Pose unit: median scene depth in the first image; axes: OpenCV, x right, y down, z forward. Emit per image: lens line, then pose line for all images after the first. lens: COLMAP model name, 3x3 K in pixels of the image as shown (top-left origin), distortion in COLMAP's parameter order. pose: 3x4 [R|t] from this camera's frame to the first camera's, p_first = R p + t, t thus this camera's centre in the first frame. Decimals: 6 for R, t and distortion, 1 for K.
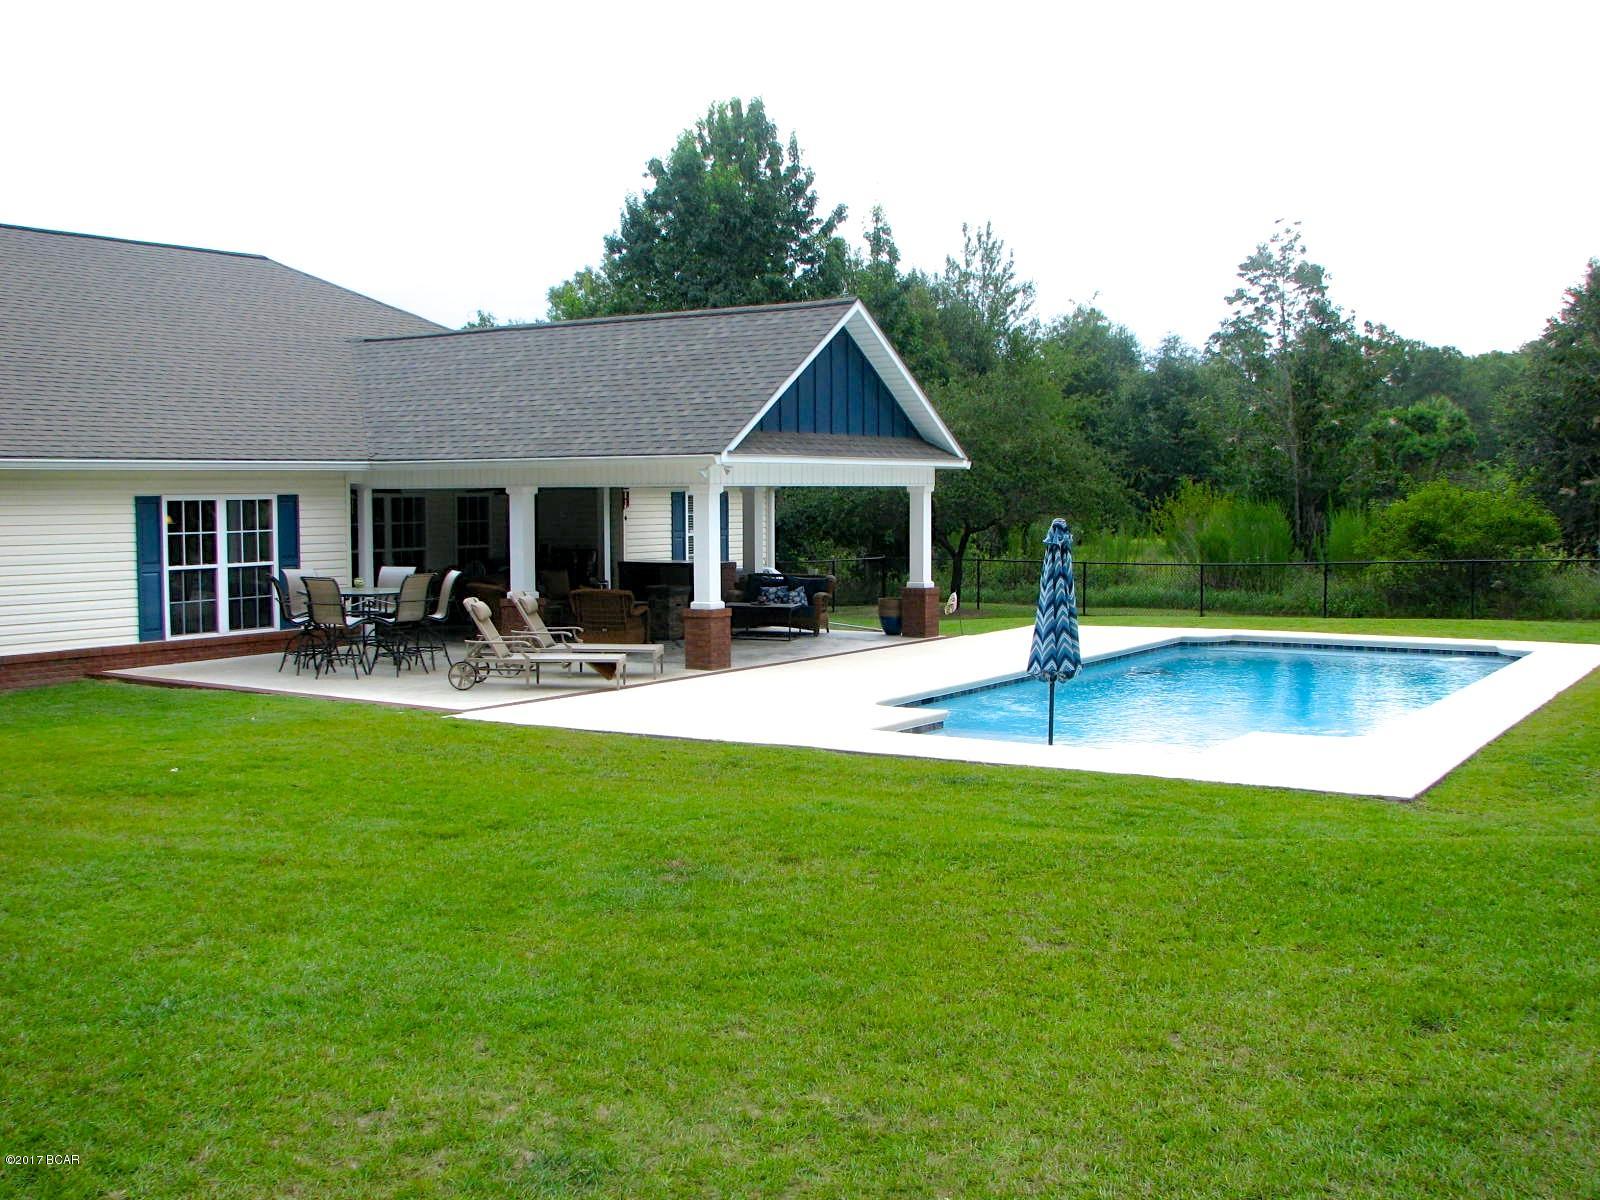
lens RADIAL K [[1717.8, 0, 800.0], [0, 1717.8, 600.0], [0, 0, 1]] dist [-0.215677, 0.283692]
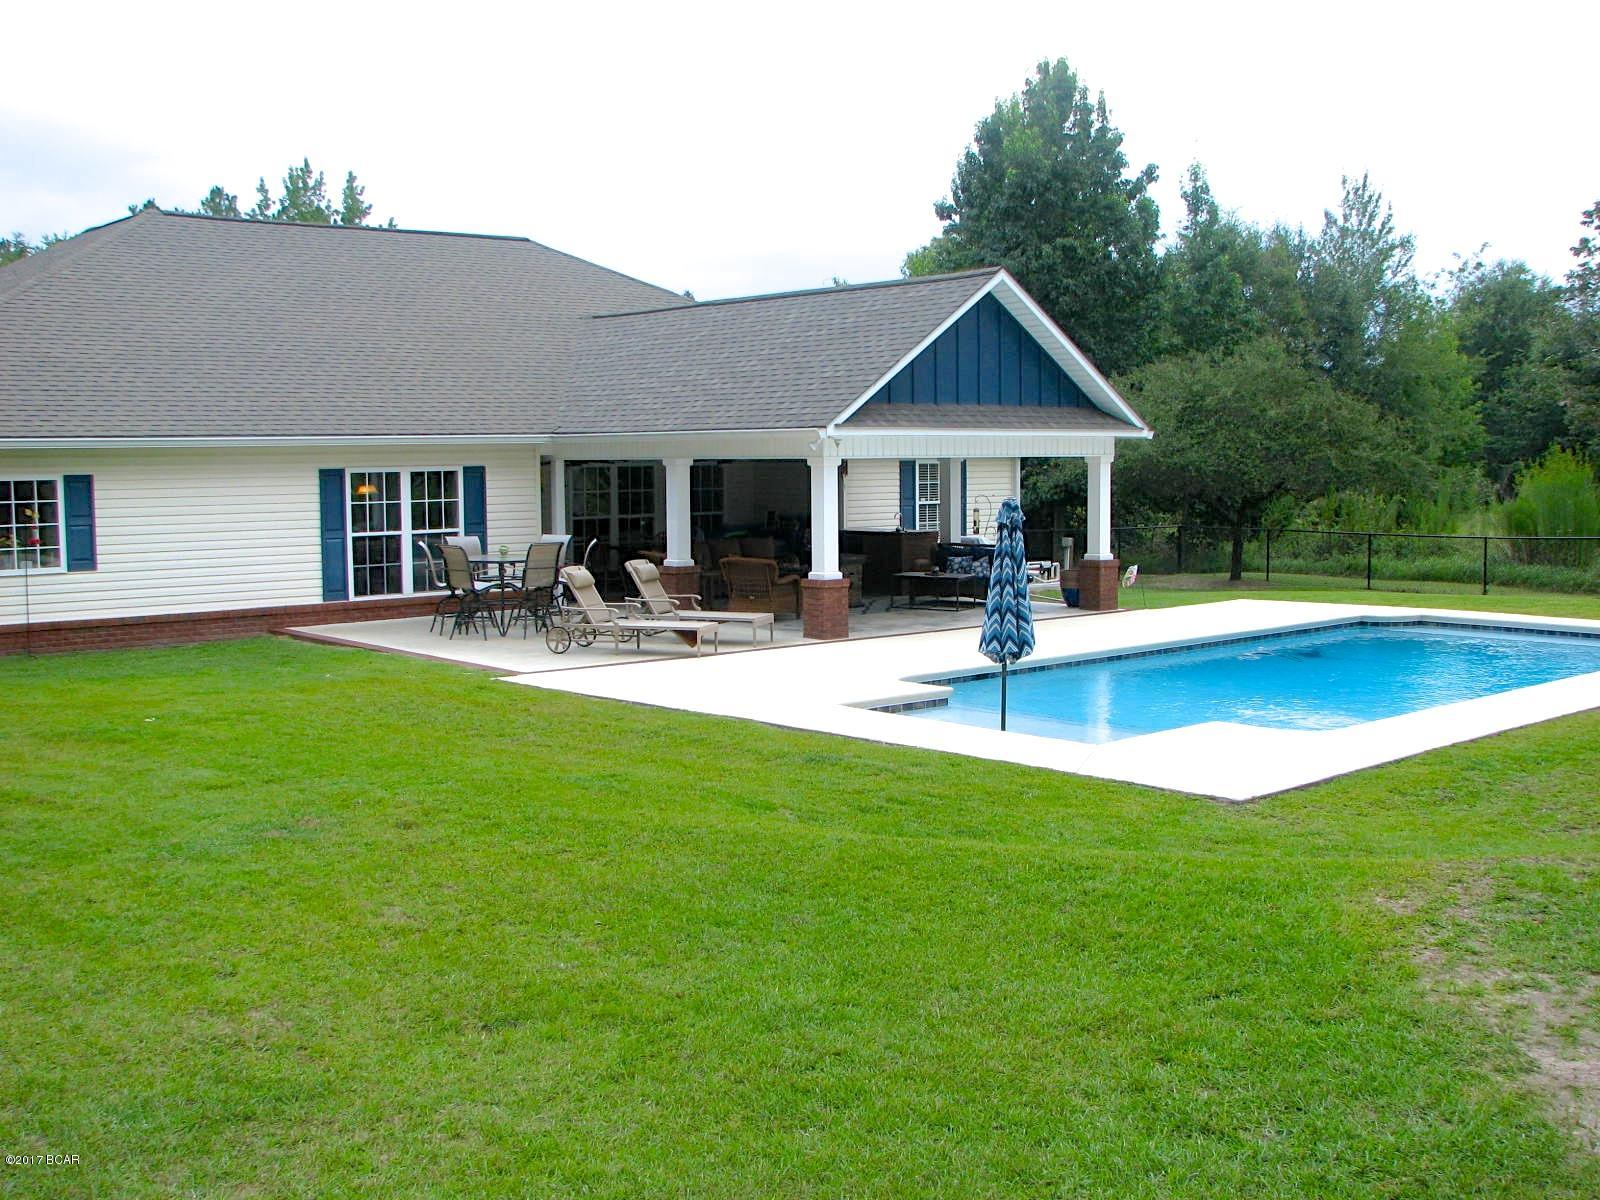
lens RADIAL K [[1717.8, 0, 800.0], [0, 1717.8, 600.0], [0, 0, 1]] dist [-0.215677, 0.283692]
pose [[0.962242, 0.018983, -0.271533, 0.193380], [-0.012662, 0.999607, 0.025012, -0.007278], [0.271902, -0.020630, 0.962104, 0.014197]]
